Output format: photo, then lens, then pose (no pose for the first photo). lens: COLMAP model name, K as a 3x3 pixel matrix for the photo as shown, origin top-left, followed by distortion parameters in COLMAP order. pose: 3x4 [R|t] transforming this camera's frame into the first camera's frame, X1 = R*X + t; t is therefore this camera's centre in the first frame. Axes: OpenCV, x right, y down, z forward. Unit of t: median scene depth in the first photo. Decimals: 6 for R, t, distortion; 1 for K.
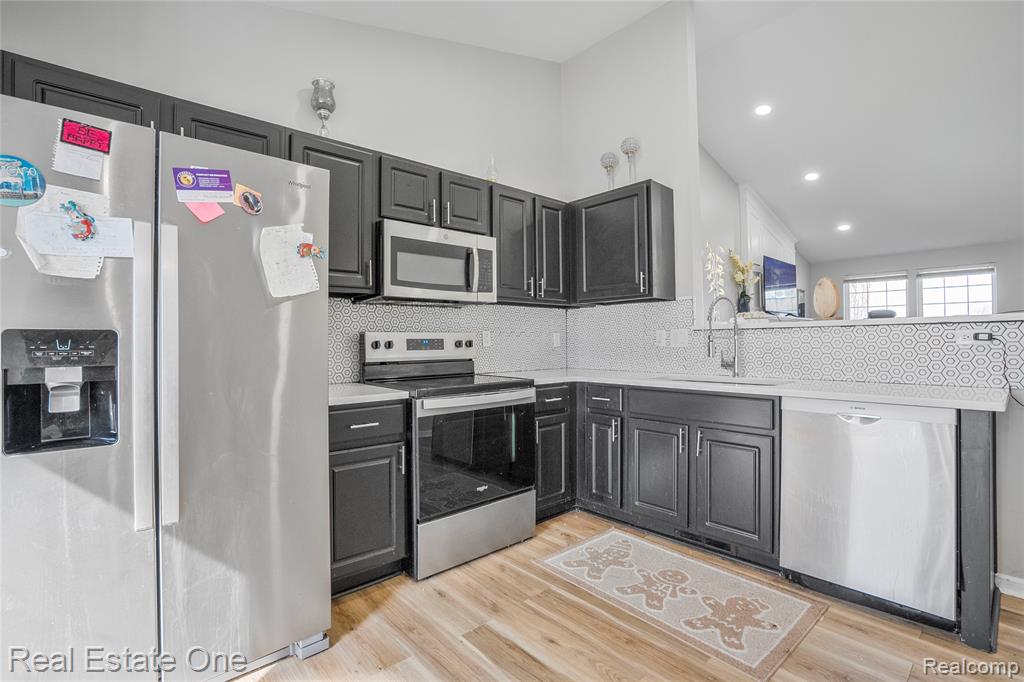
lens RADIAL K [[471.5, 0, 514.5], [0, 471.5, 337.1], [0, 0, 1]] dist [-0.061763, 0.025260]
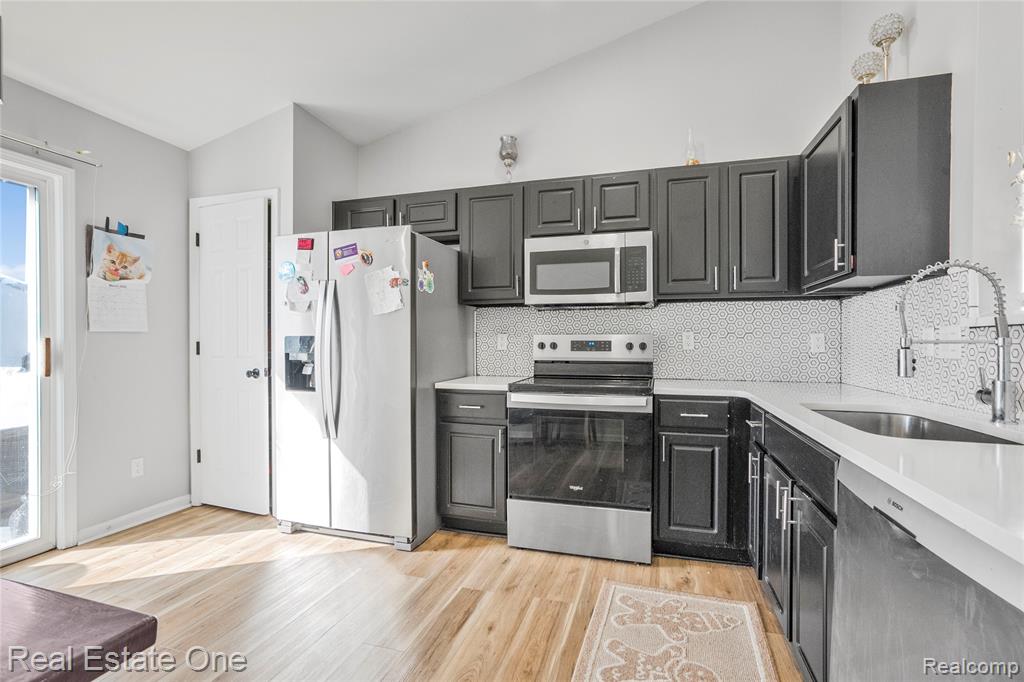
lens RADIAL K [[473.5, 0, 516.4], [0, 473.5, 344.2], [0, 0, 1]] dist [-0.050563, 0.025822]
pose [[0.517040, 0.012204, -0.855874, 0.690531], [-0.000113, 0.999899, 0.014189, -0.003886], [0.855961, -0.007239, 0.516989, 0.342084]]
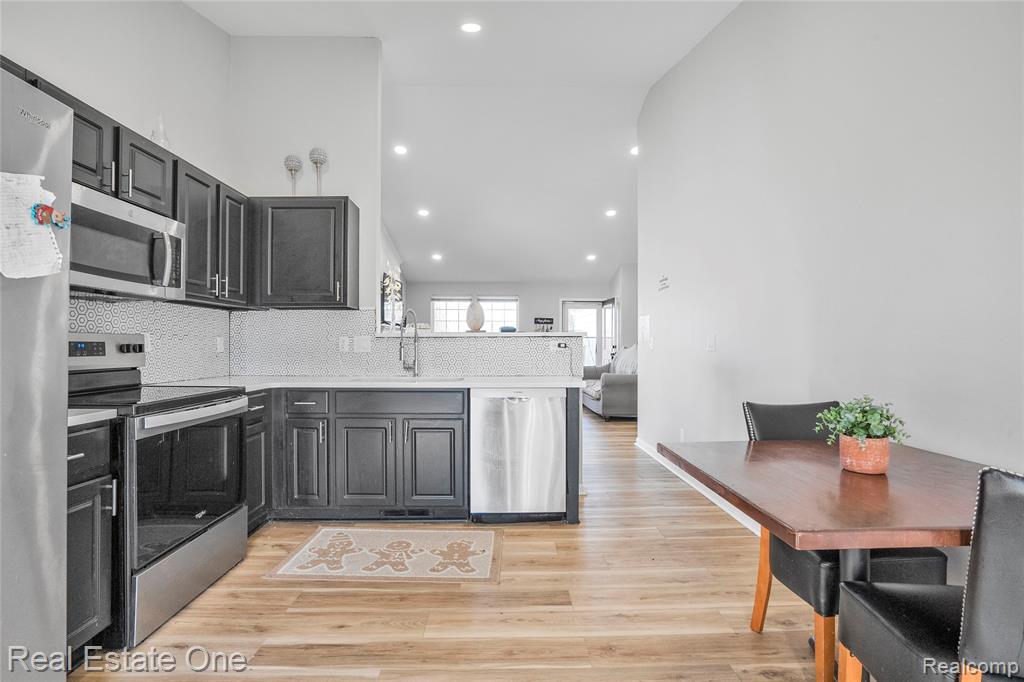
lens RADIAL K [[473.5, 0, 516.4], [0, 473.5, 344.2], [0, 0, 1]] dist [-0.050563, 0.025822]
pose [[0.647864, 0.010500, 0.761683, -0.327995], [-0.011649, 0.999925, -0.003876, 0.002680], [-0.761667, -0.006361, 0.647938, -0.002573]]
